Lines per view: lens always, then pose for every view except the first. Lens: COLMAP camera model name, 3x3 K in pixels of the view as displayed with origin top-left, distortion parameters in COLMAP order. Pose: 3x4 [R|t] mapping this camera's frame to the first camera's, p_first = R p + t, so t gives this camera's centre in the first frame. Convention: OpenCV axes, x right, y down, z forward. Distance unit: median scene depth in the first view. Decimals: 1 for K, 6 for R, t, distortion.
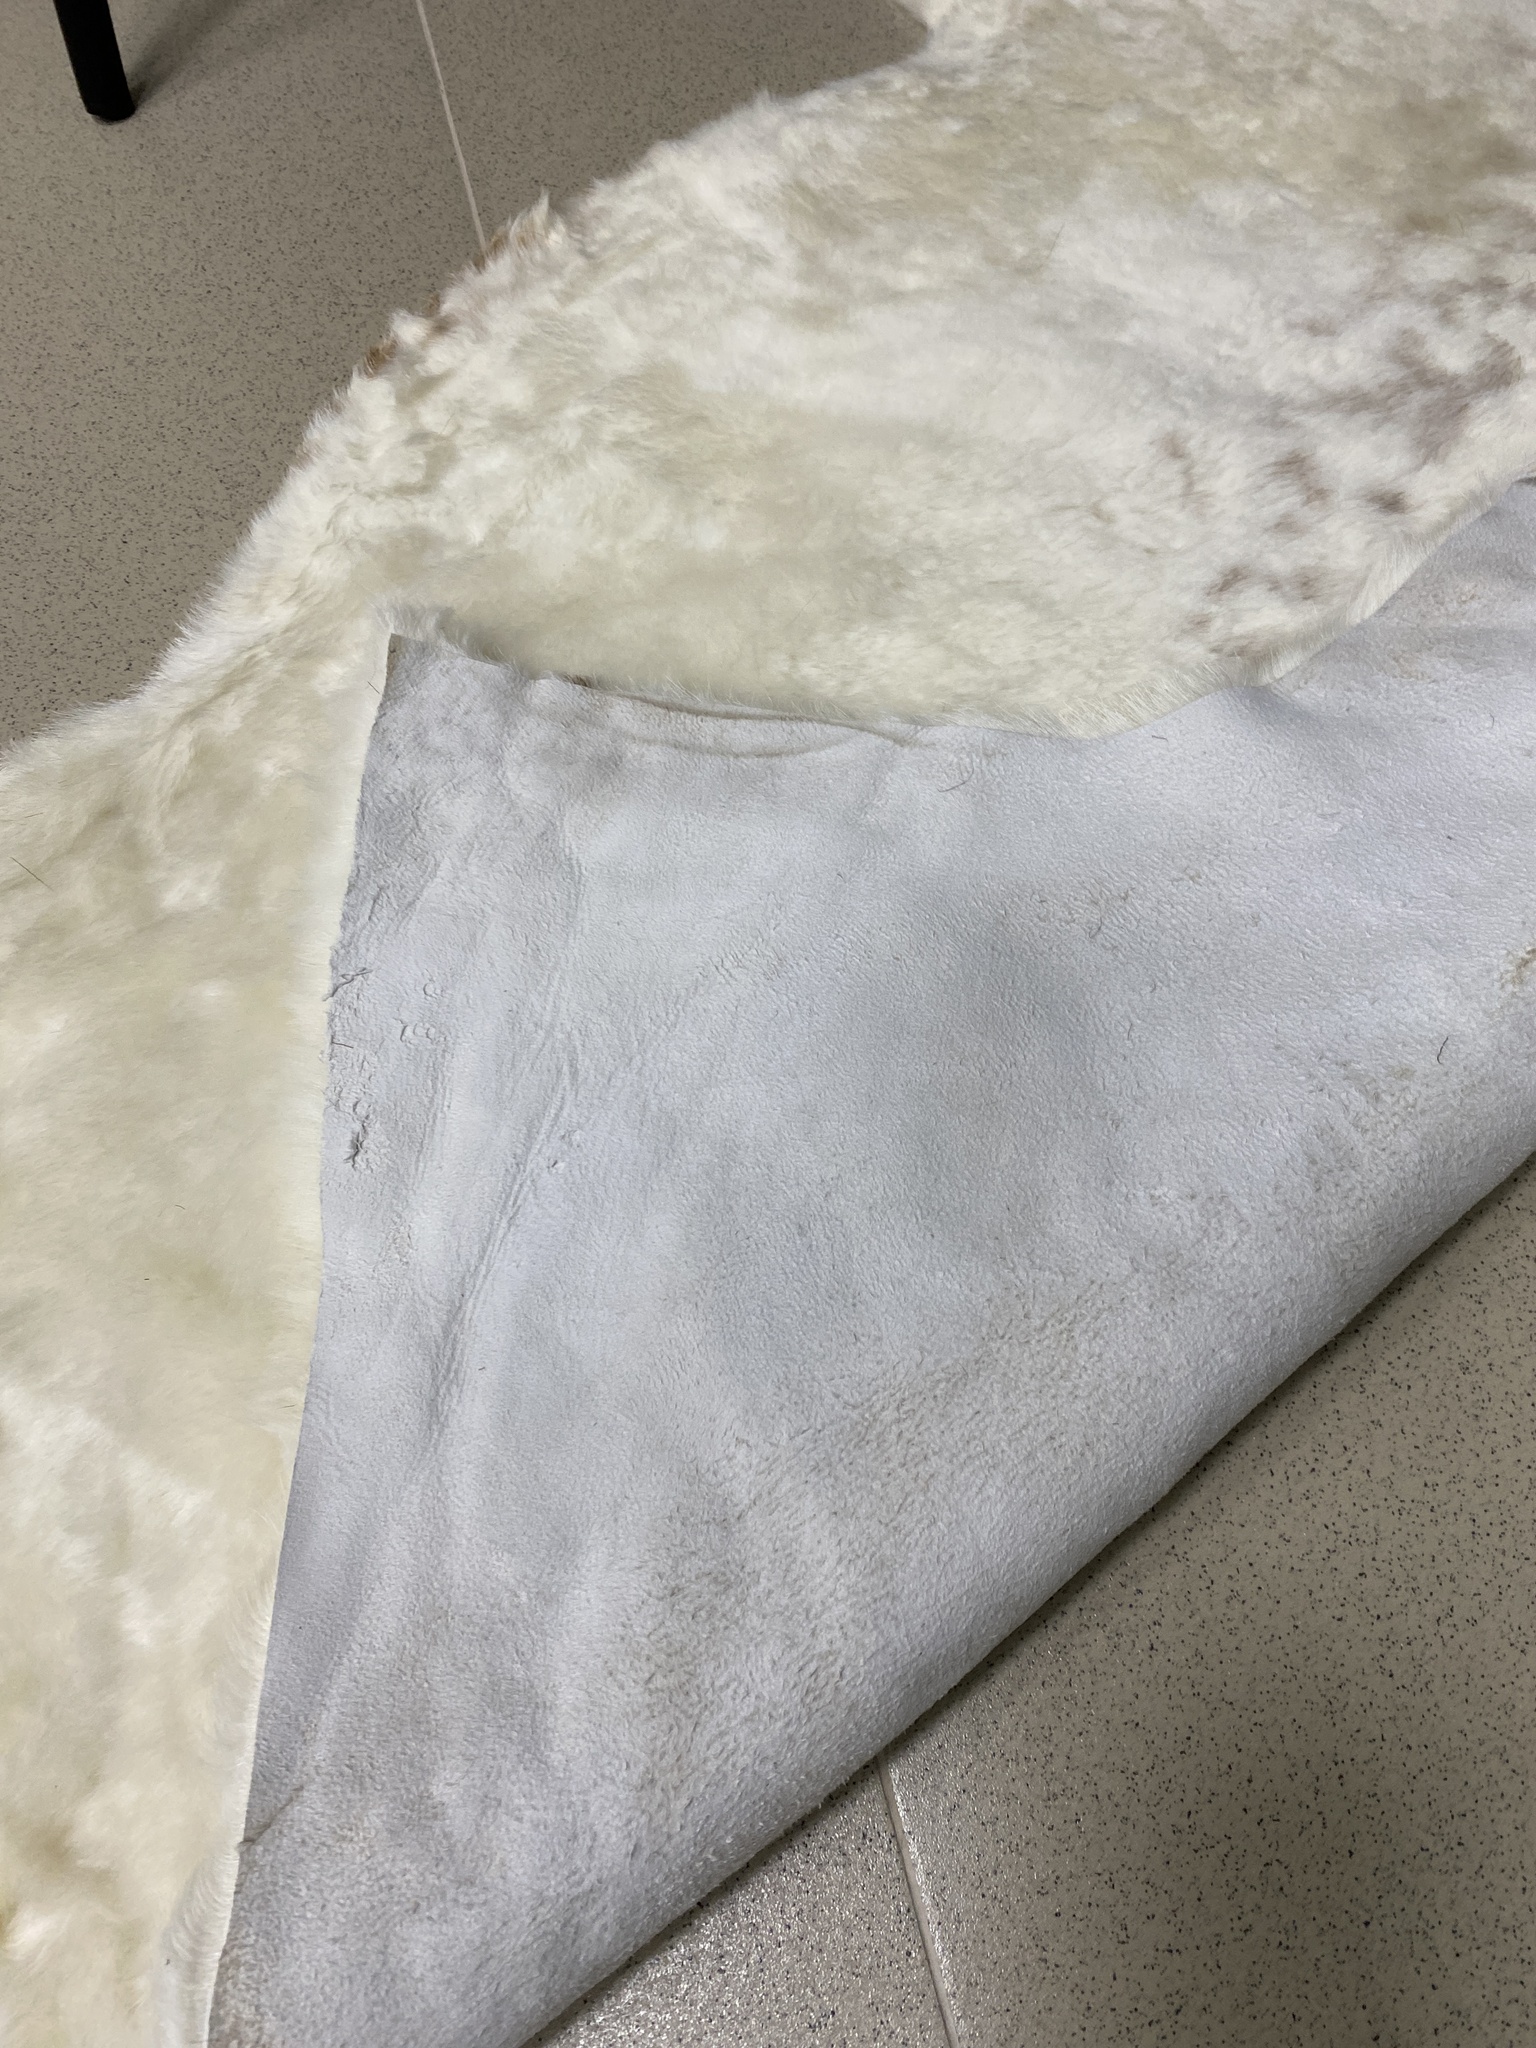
lens RADIAL K [[1550.1, 0, 778.1], [0, 1550.1, 1027.7], [0, 0, 1]] dist [-0.015748, 0.008408]
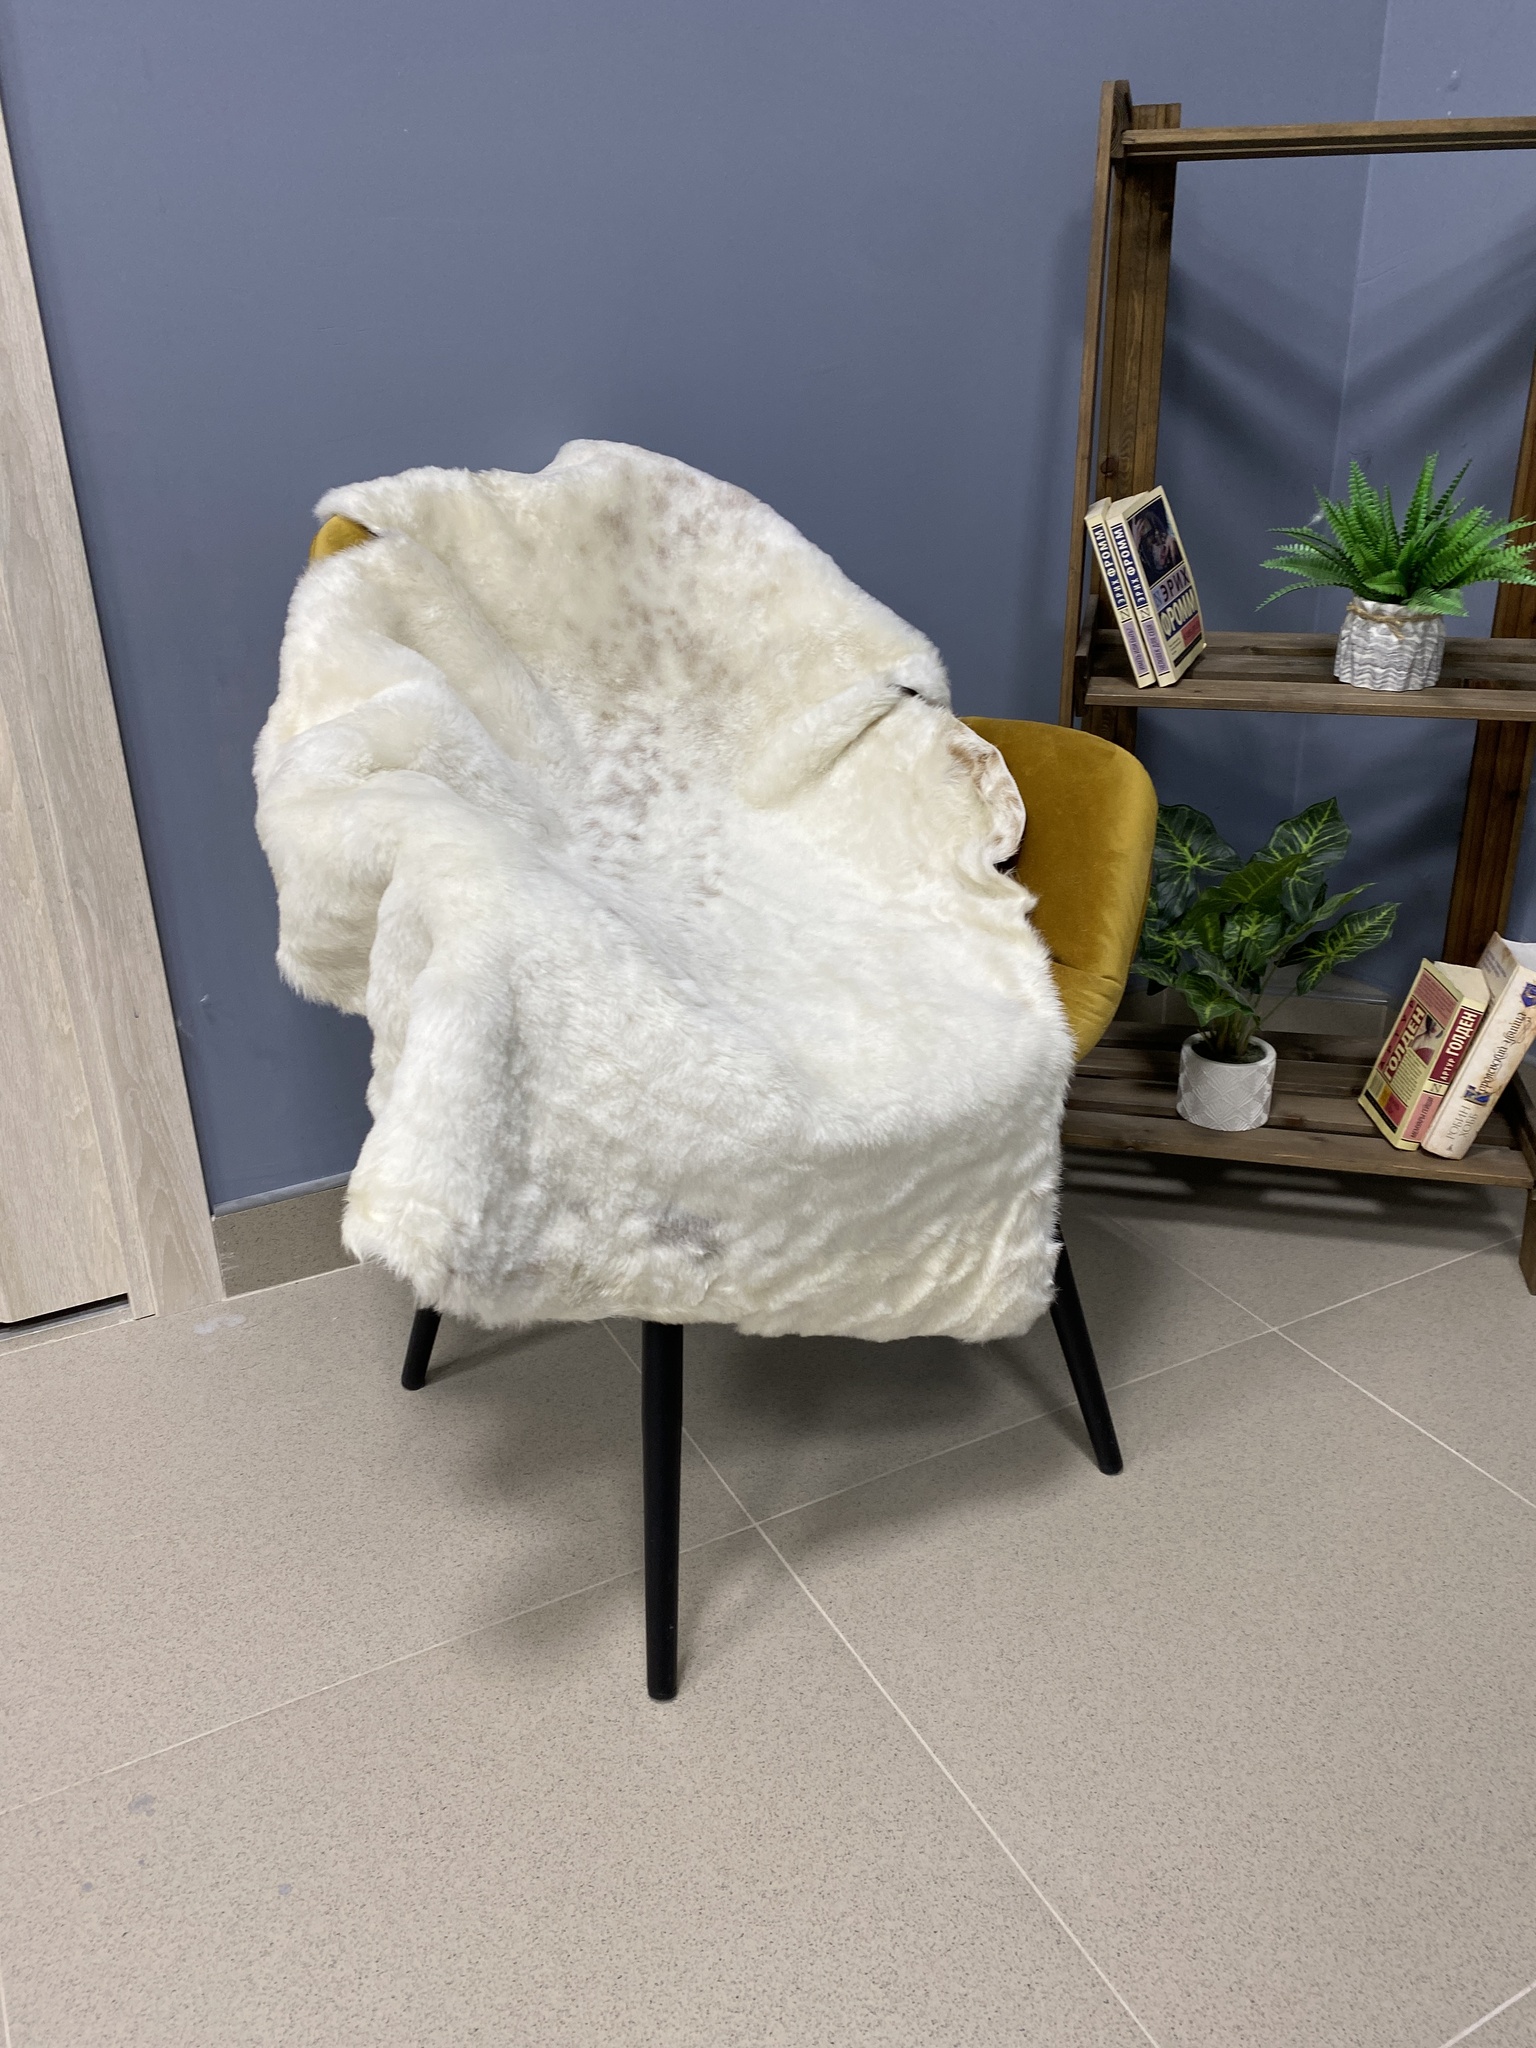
lens RADIAL K [[1547.6, 0, 795.8], [0, 1547.6, 1040.2], [0, 0, 1]] dist [0.010190, -0.005744]
pose [[0.965430, -0.027111, 0.259248, -0.820869], [0.189358, 0.756435, -0.626059, -0.116475], [-0.179131, 0.653507, 0.735419, -0.722002]]
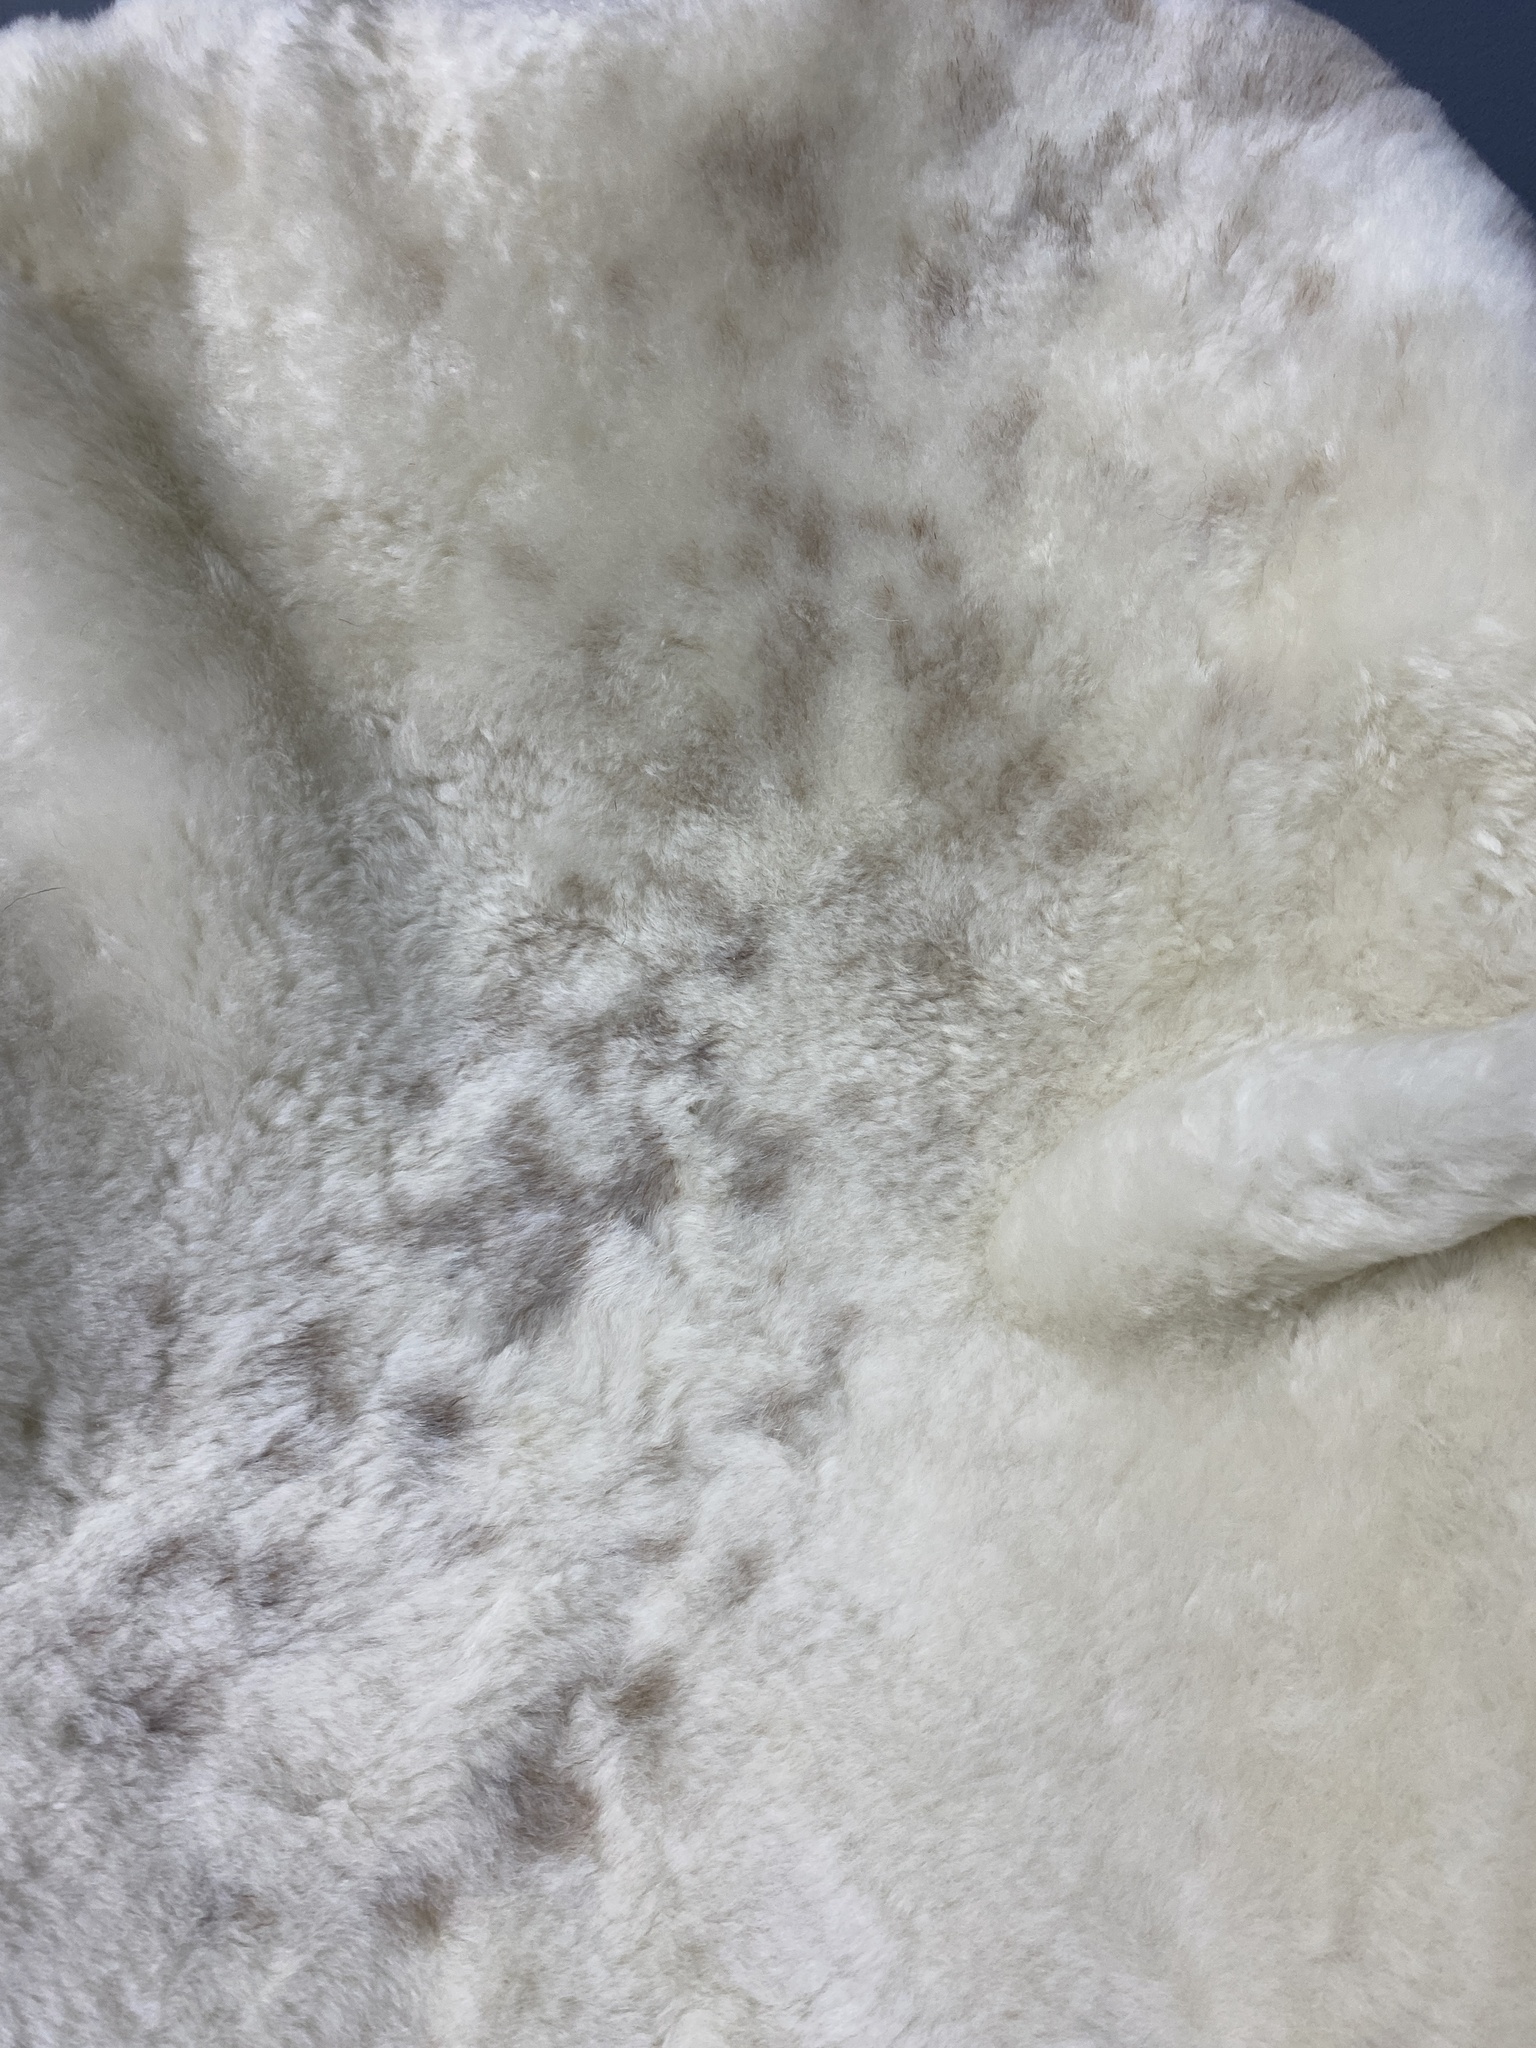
lens RADIAL K [[1519.8, 0, 776.4], [0, 1519.8, 1018.5], [0, 0, 1]] dist [0.064251, -0.084315]
pose [[0.951820, 0.197266, -0.234787, -0.236346], [-0.285044, 0.851475, -0.440158, -1.645733], [0.113087, 0.485876, 0.866681, 0.156411]]
